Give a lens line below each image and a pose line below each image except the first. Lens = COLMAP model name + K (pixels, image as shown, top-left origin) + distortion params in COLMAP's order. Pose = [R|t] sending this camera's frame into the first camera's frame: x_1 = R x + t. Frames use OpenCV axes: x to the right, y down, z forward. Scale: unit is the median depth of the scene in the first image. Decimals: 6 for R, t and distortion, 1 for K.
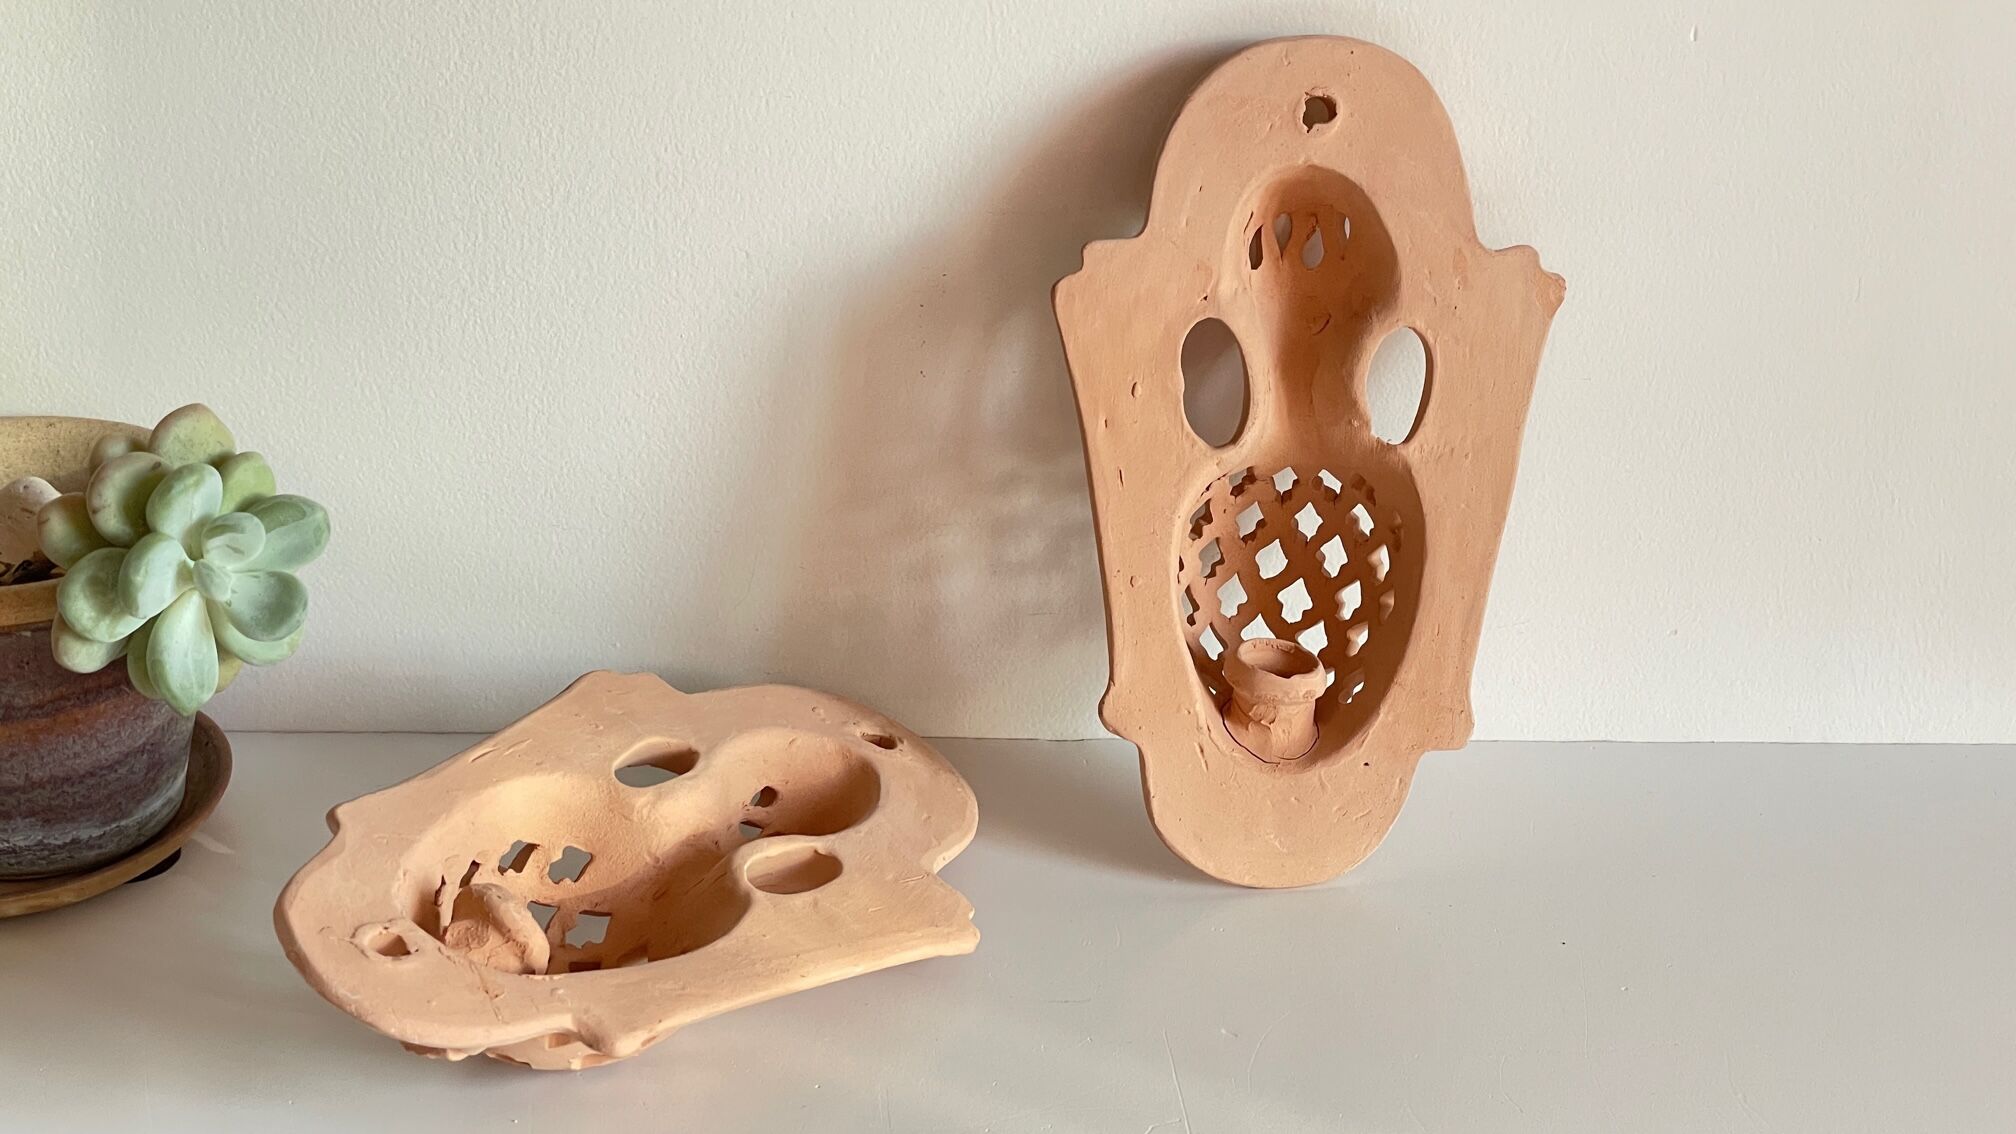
lens RADIAL K [[3127.7, 0, 1051.8], [0, 3127.7, 464.6], [0, 0, 1]] dist [0.065352, 0.000000]
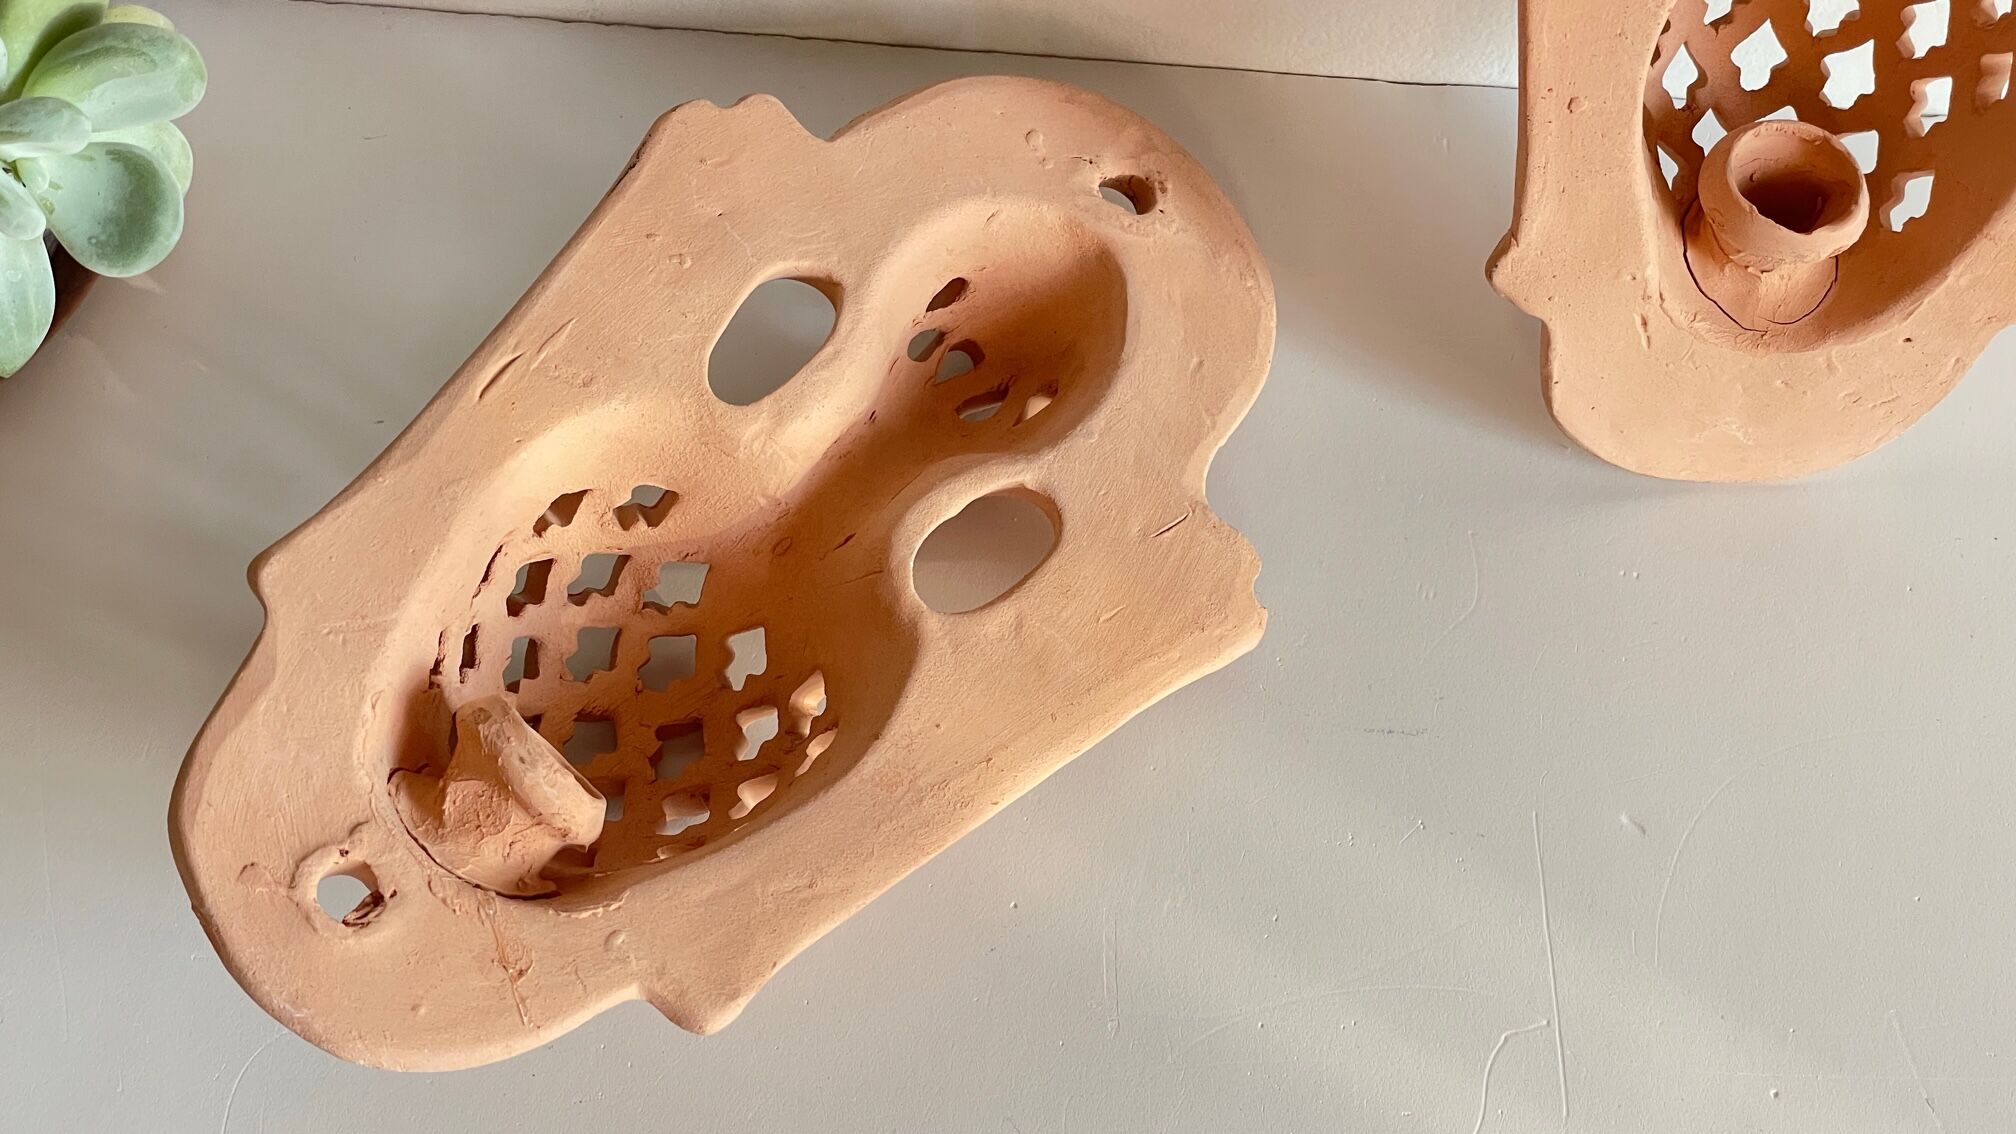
lens RADIAL K [[3127.7, 0, 1000.8], [0, 3127.7, 568.7], [0, 0, 1]] dist [0.065352, 0.000000]
pose [[0.995613, 0.074888, -0.056094, -0.042789], [-0.024921, 0.790090, 0.612485, -0.259961], [0.090187, -0.608400, 0.788490, 0.486496]]
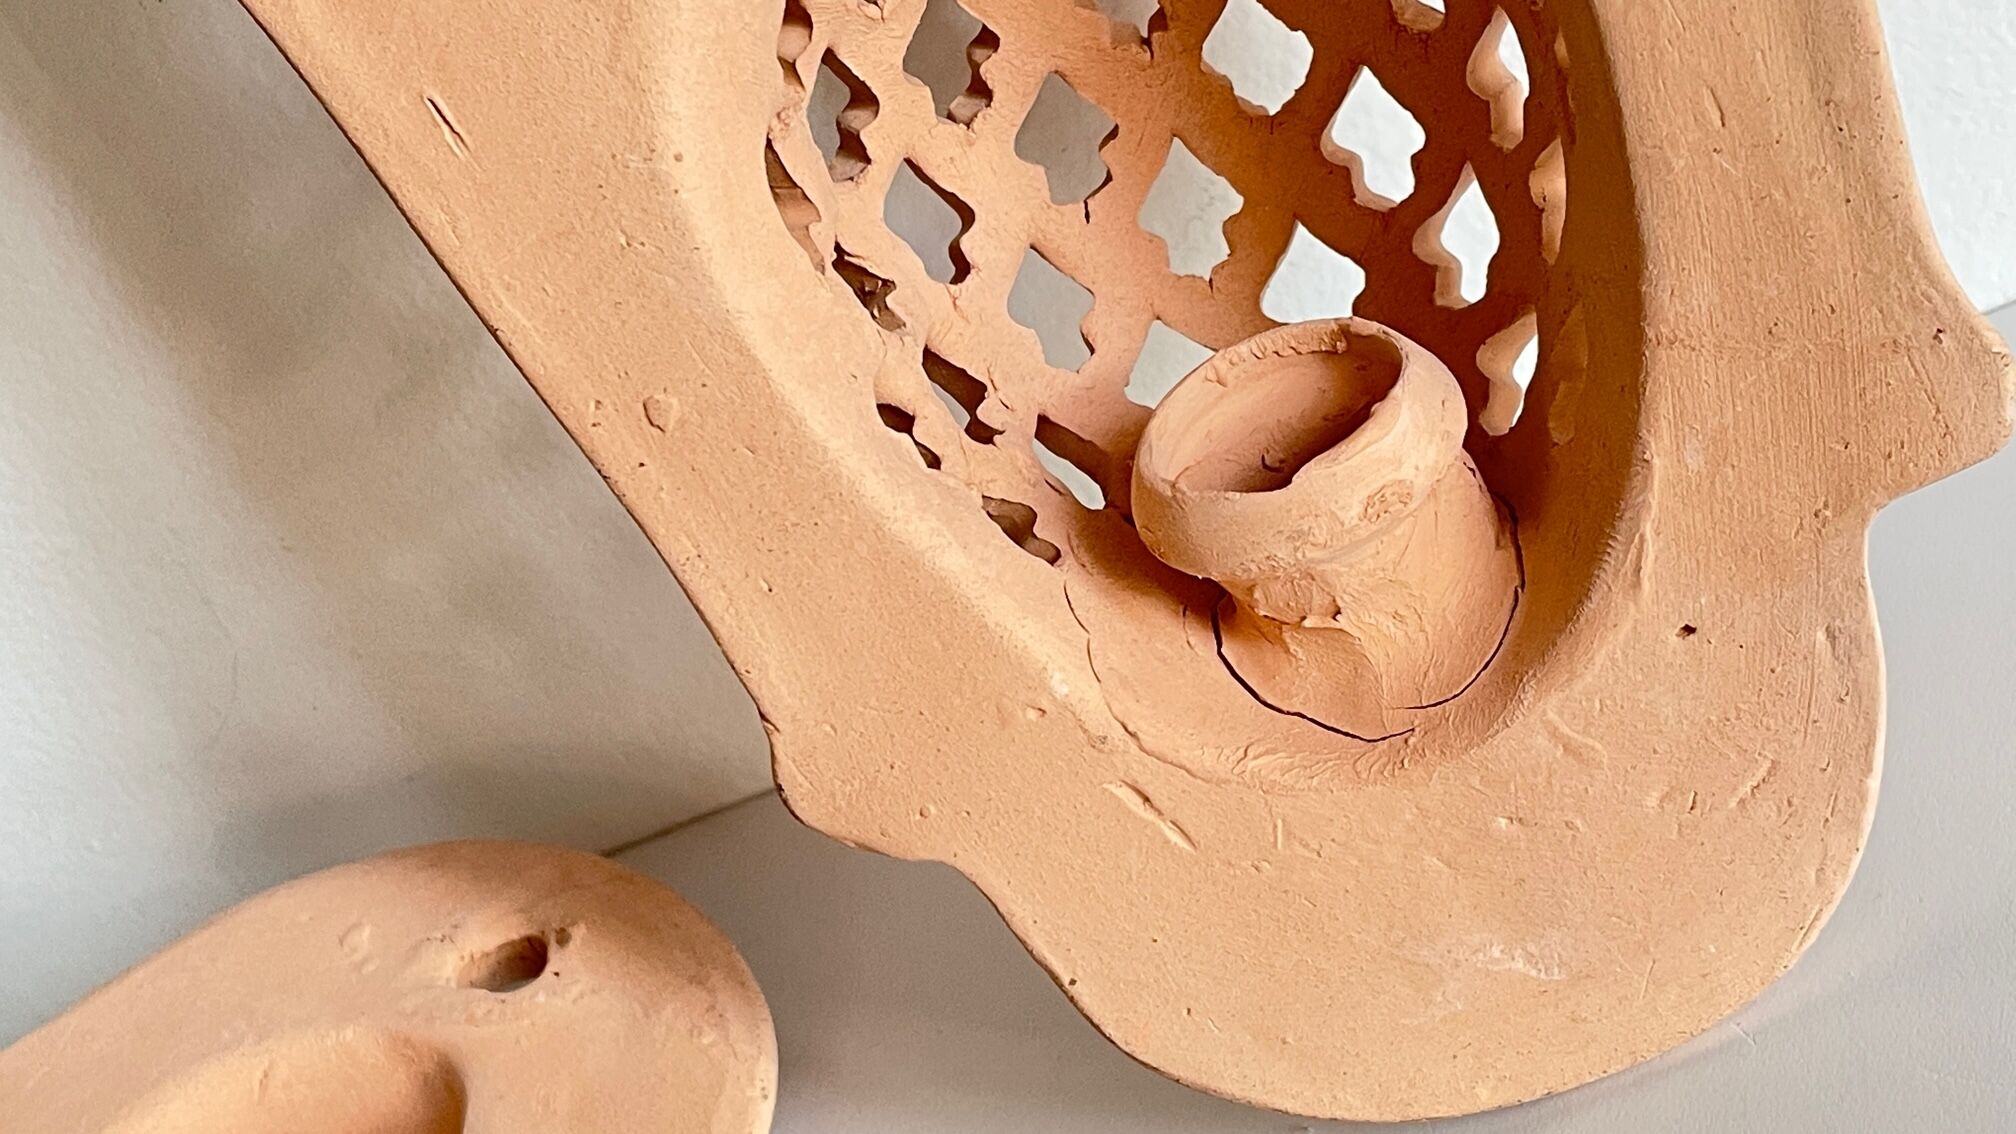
lens RADIAL K [[3142.4, 0, 1007.8], [0, 3142.4, 558.0], [0, 0, 1]] dist [0.129271, 0.000000]
pose [[0.830909, -0.352140, -0.430798, 0.185048], [0.440425, 0.889397, 0.122472, 0.028257], [0.340023, -0.291497, 0.894099, 0.759022]]
